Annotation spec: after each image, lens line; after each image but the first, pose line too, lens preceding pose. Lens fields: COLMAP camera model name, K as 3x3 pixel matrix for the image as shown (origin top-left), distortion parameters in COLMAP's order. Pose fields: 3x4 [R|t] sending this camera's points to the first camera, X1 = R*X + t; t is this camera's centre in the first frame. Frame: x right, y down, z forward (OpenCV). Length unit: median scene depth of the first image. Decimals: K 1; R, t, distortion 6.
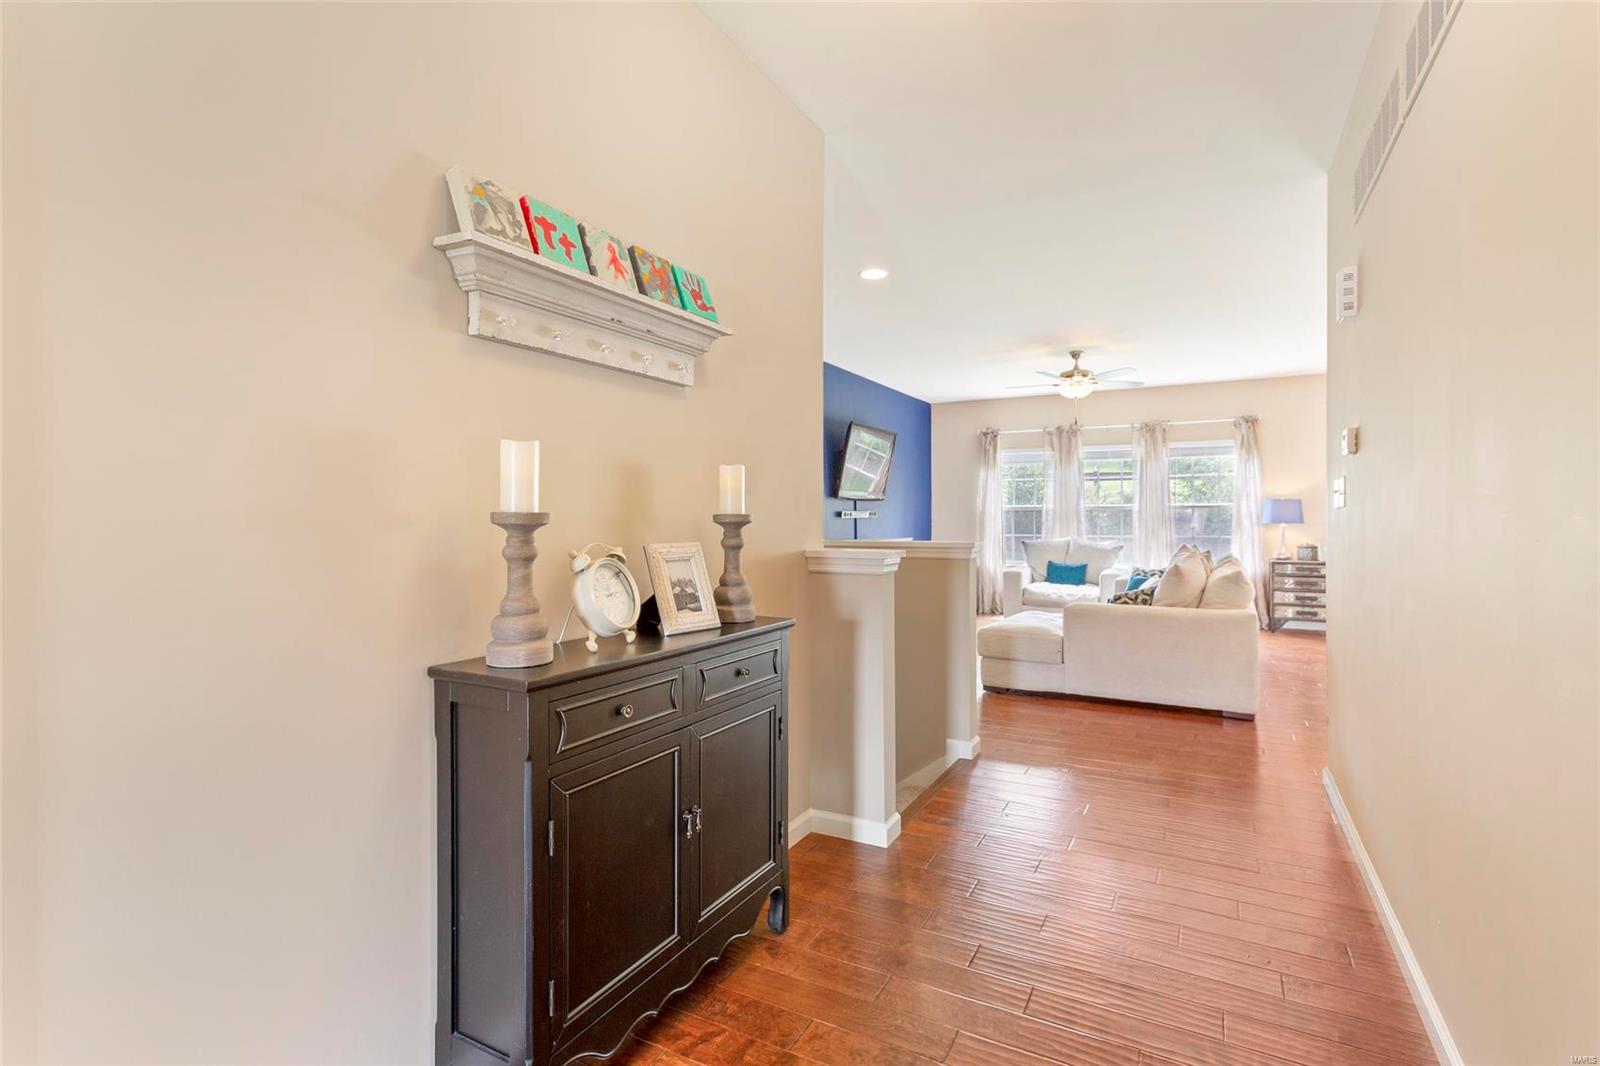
lens RADIAL K [[767.5, 0, 791.7], [0, 767.5, 521.5], [0, 0, 1]] dist [0.001380, 0.000833]
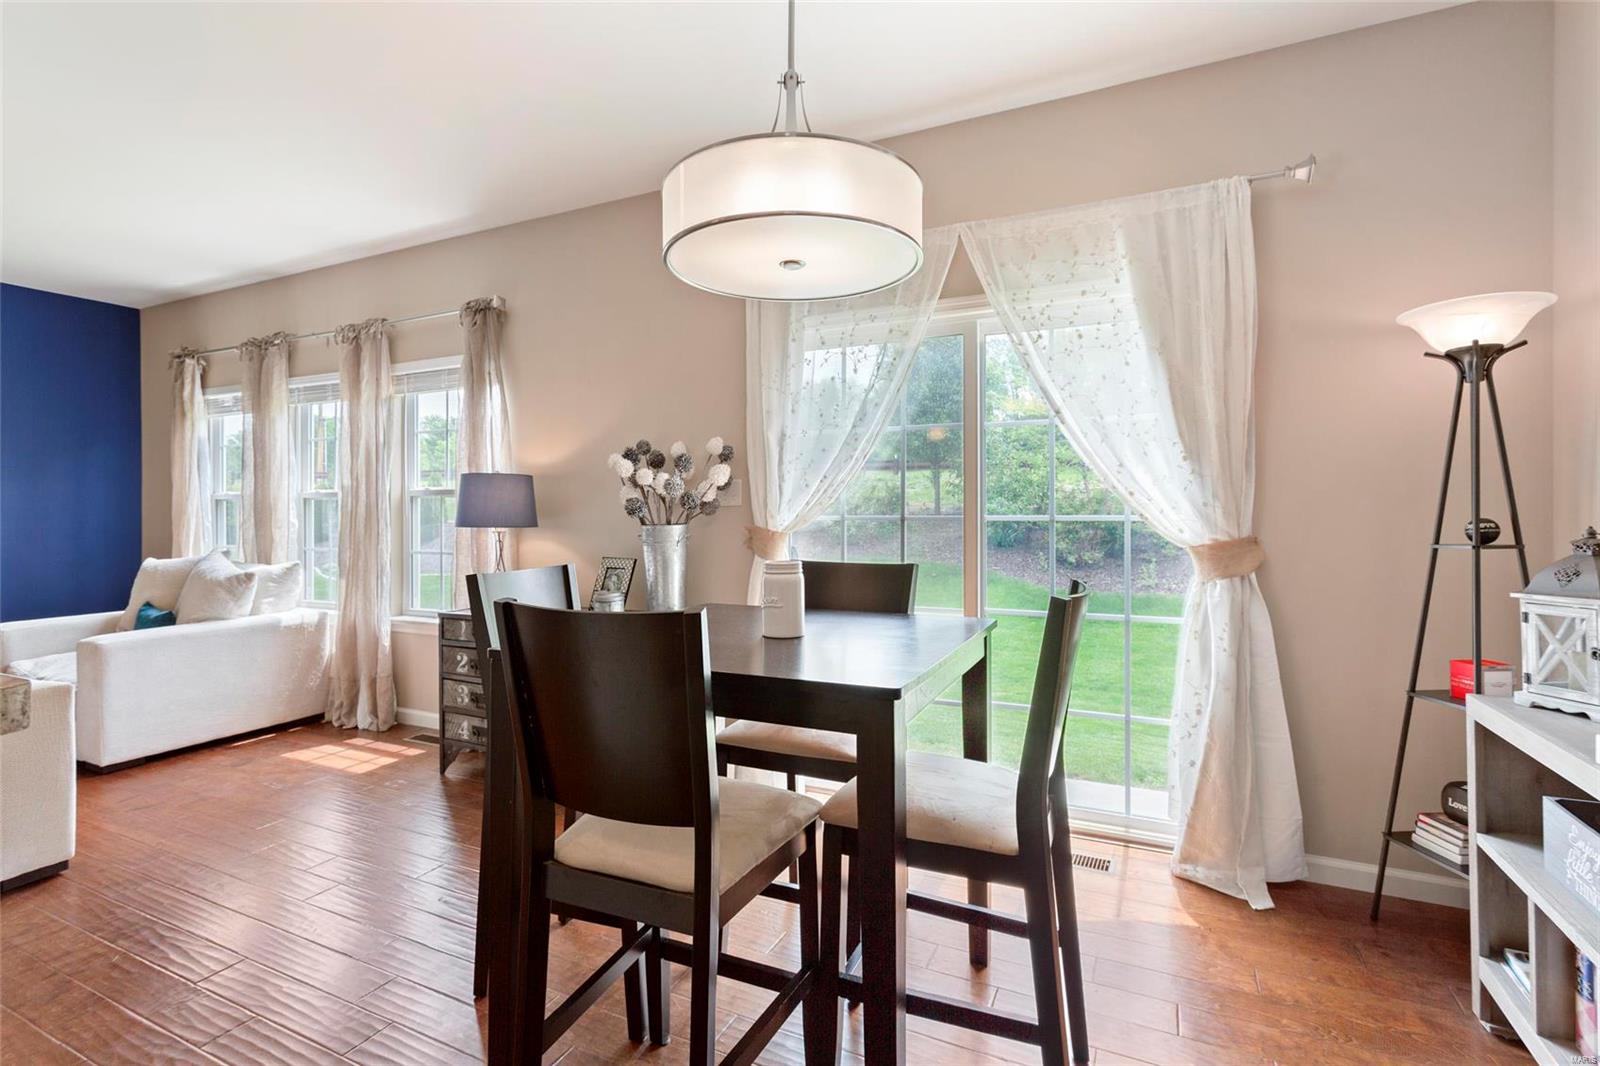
lens RADIAL K [[760.9, 0, 794.7], [0, 760.9, 508.4], [0, 0, 1]] dist [0.000679, 0.000334]
pose [[0.998811, -0.000277, 0.048759, 0.768895], [0.000784, 0.999946, -0.010377, -0.003442], [-0.048753, 0.010403, 0.998757, 0.520050]]
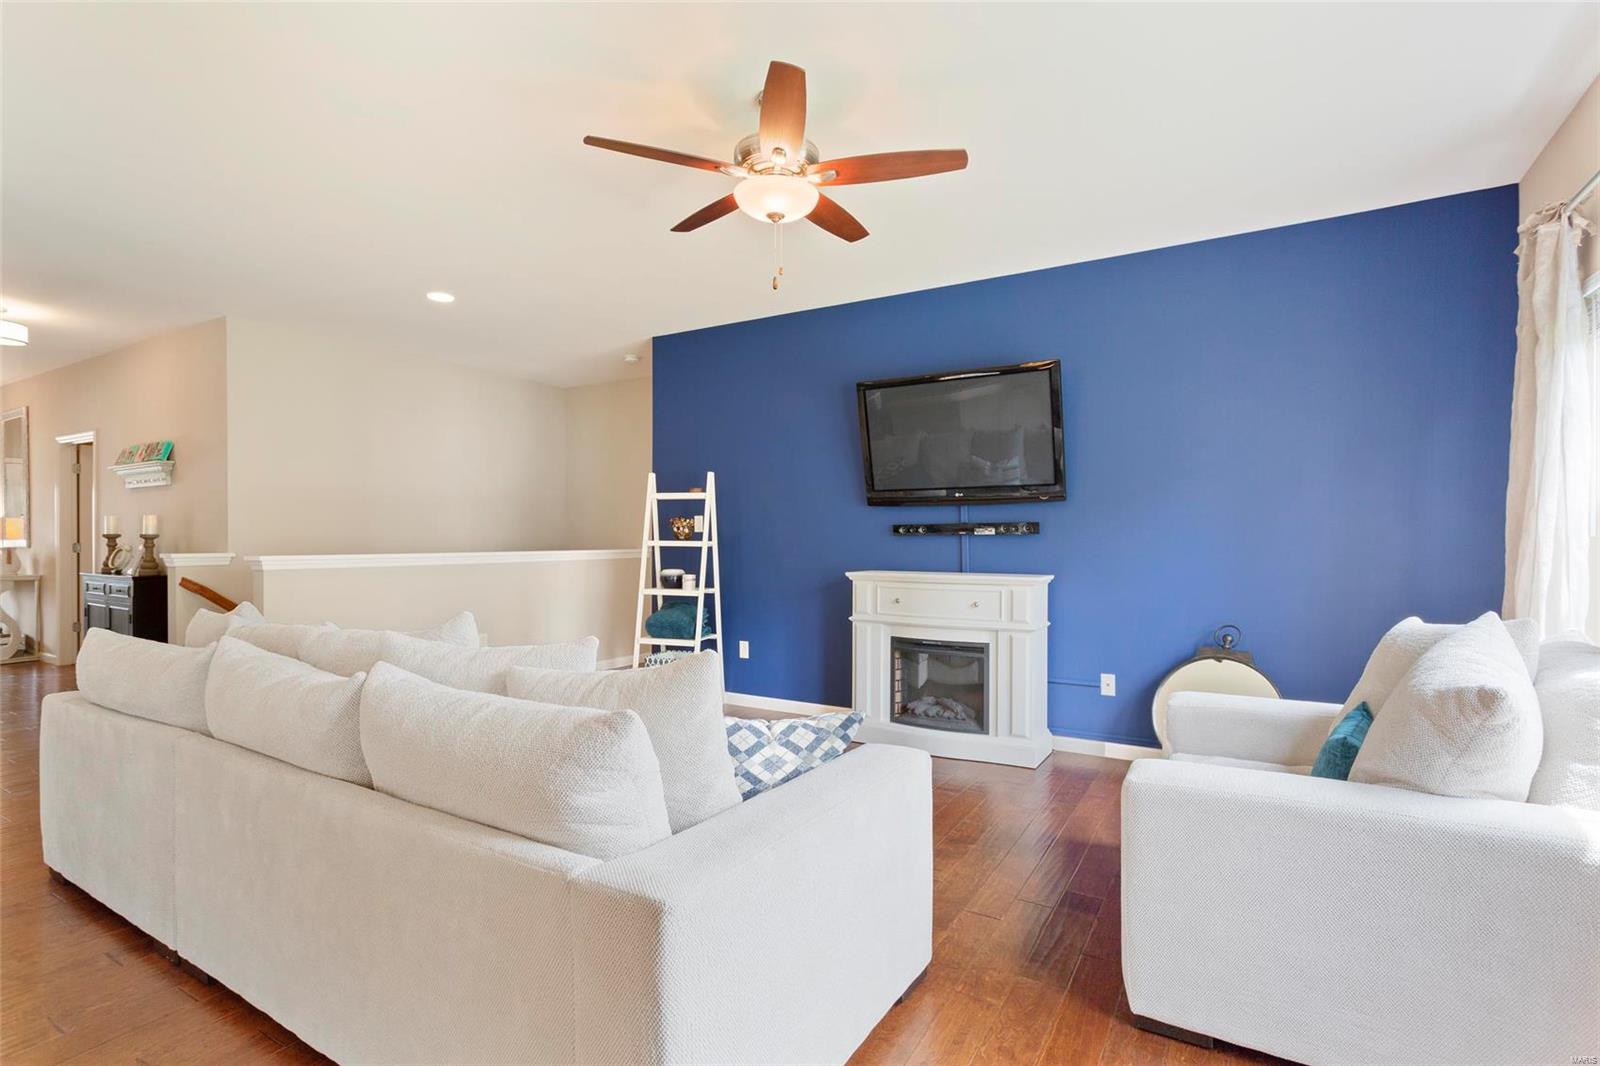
lens RADIAL K [[773.0, 0, 800.0], [0, 773.0, 533.0], [0, 0, 1]] dist [0.042768, 0.000195]
pose [[-0.026544, 0.002753, -0.999644, 0.642056], [-0.000598, 0.999996, 0.002769, -0.007202], [0.999647, 0.000672, -0.026543, 0.871284]]
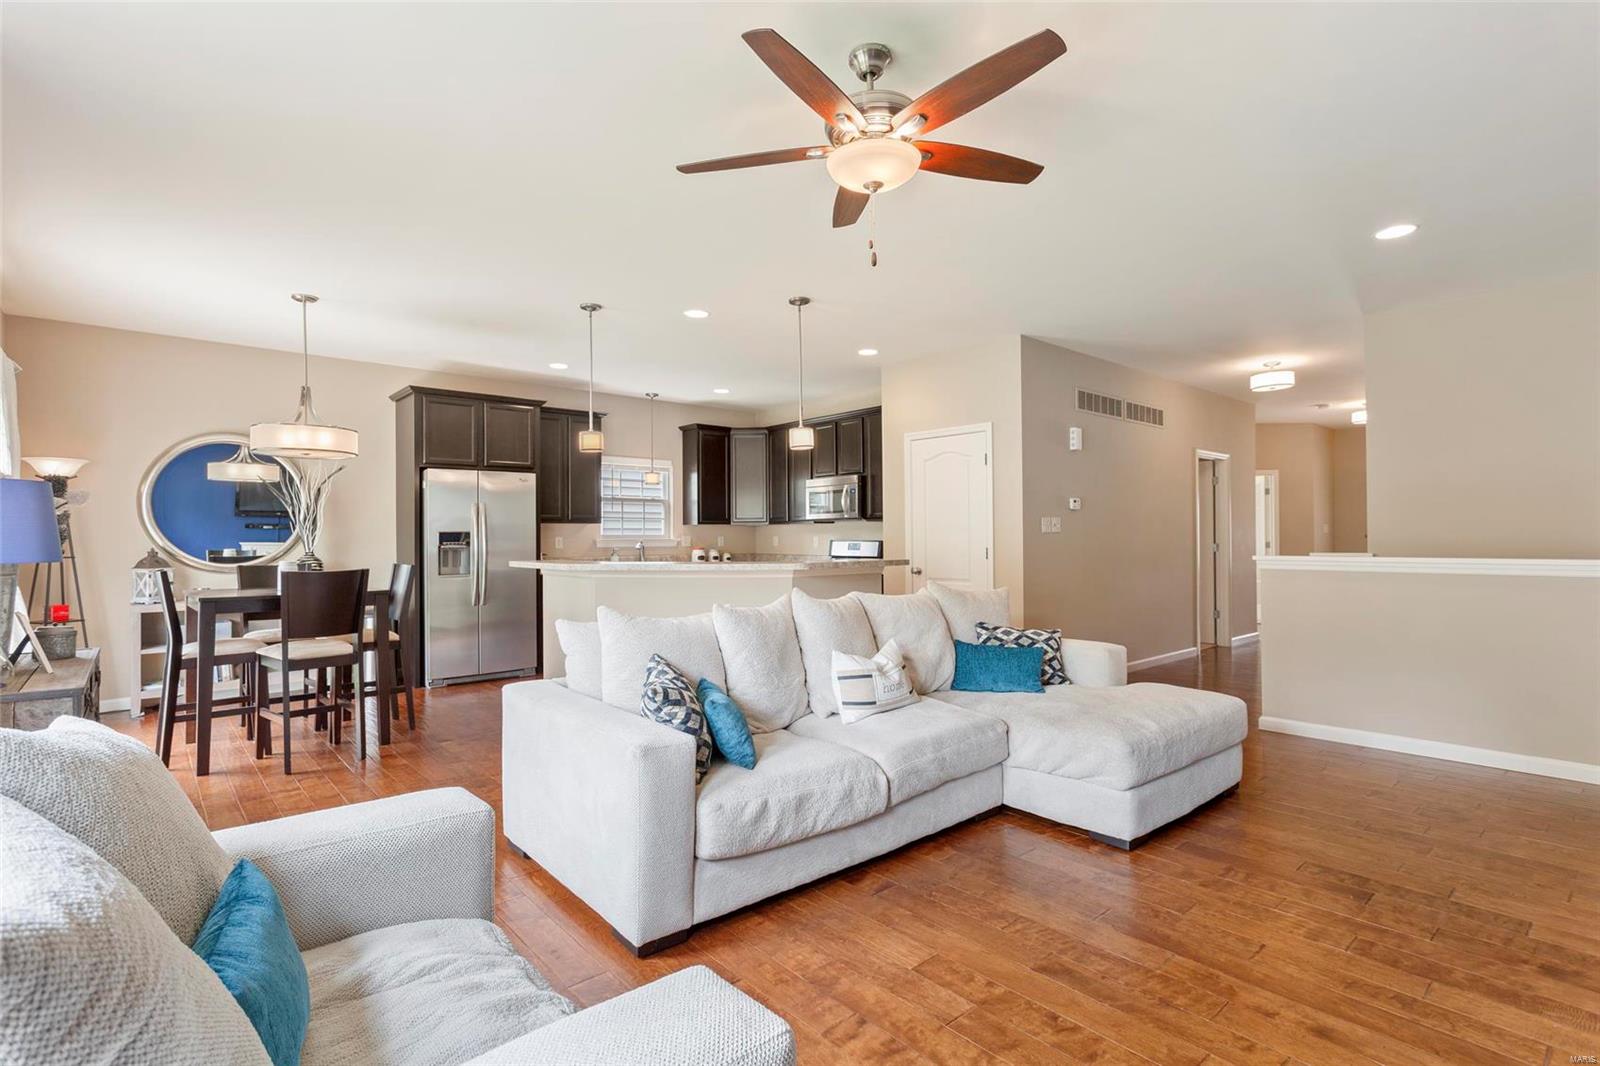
lens RADIAL K [[760.5, 0, 796.6], [0, 760.5, 537.7], [0, 0, 1]] dist [0.005630, 0.000462]
pose [[-0.940559, 0.010171, 0.339477, 0.246973], [0.010368, 0.999945, -0.001233, -0.003179], [-0.339471, 0.002360, -0.940614, 1.124331]]
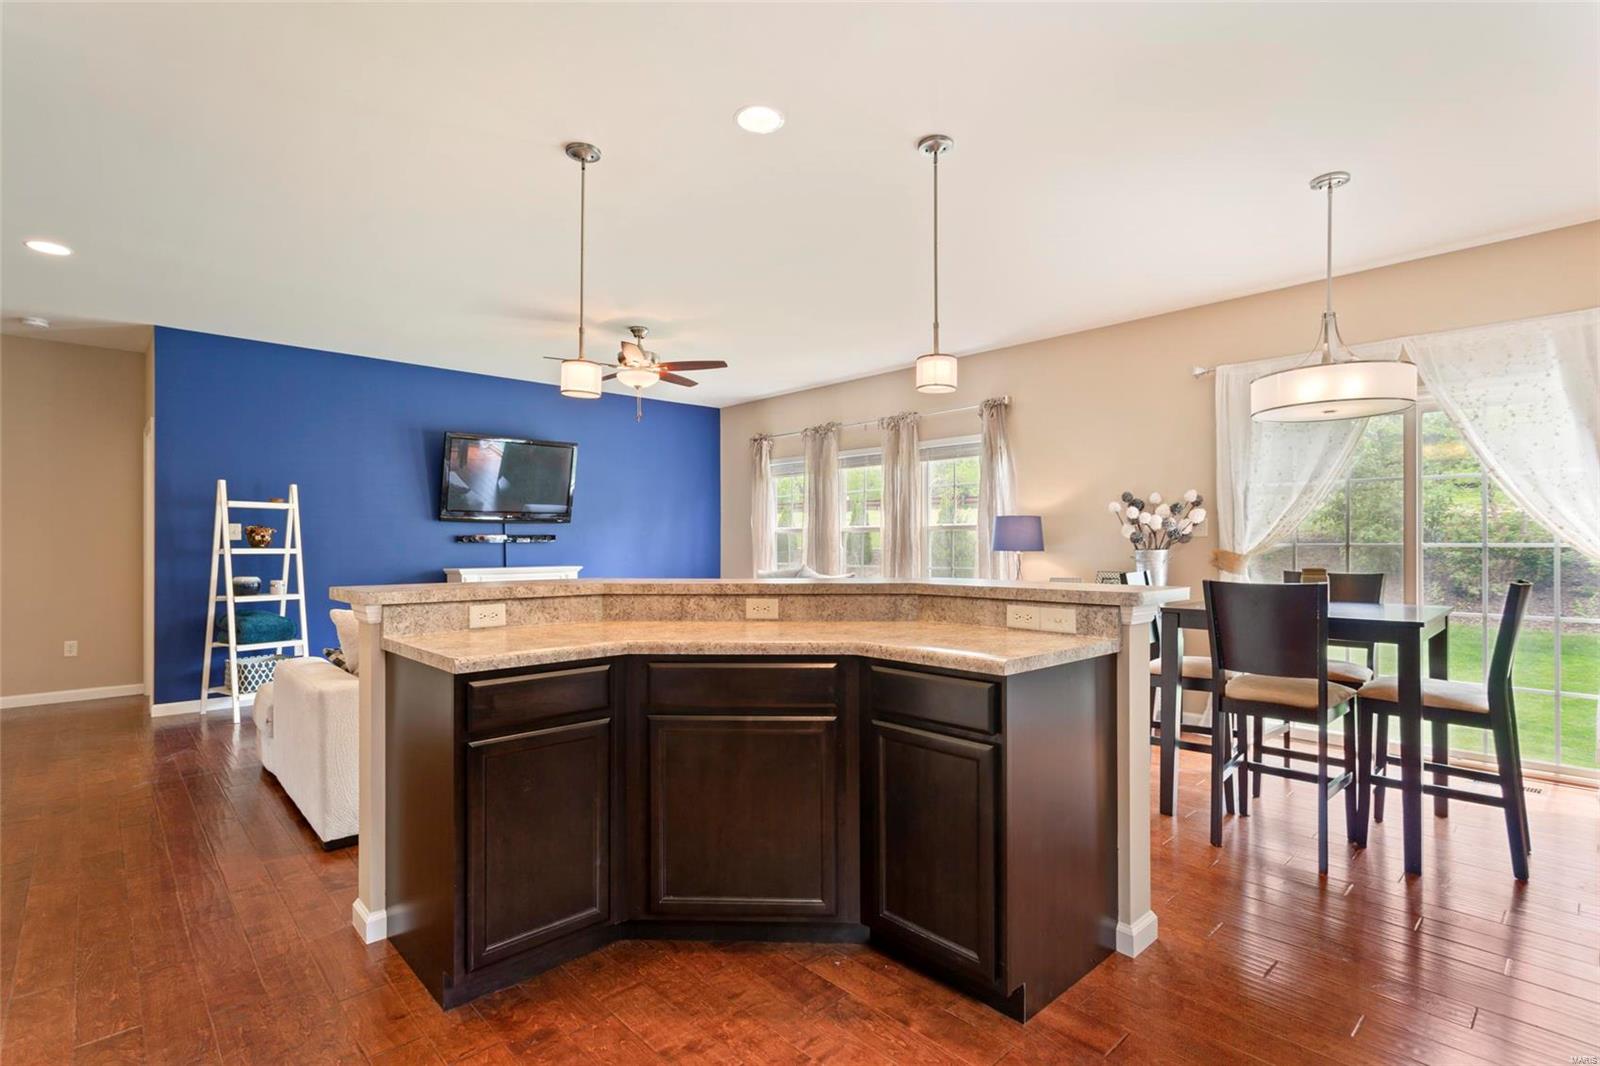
lens RADIAL K [[760.5, 0, 796.6], [0, 760.5, 537.7], [0, 0, 1]] dist [0.005630, 0.000462]
pose [[0.949913, -0.001734, -0.312508, 0.643339], [-0.000621, 0.999972, -0.007436, -0.003608], [0.312513, 0.007258, 0.949886, 0.272563]]
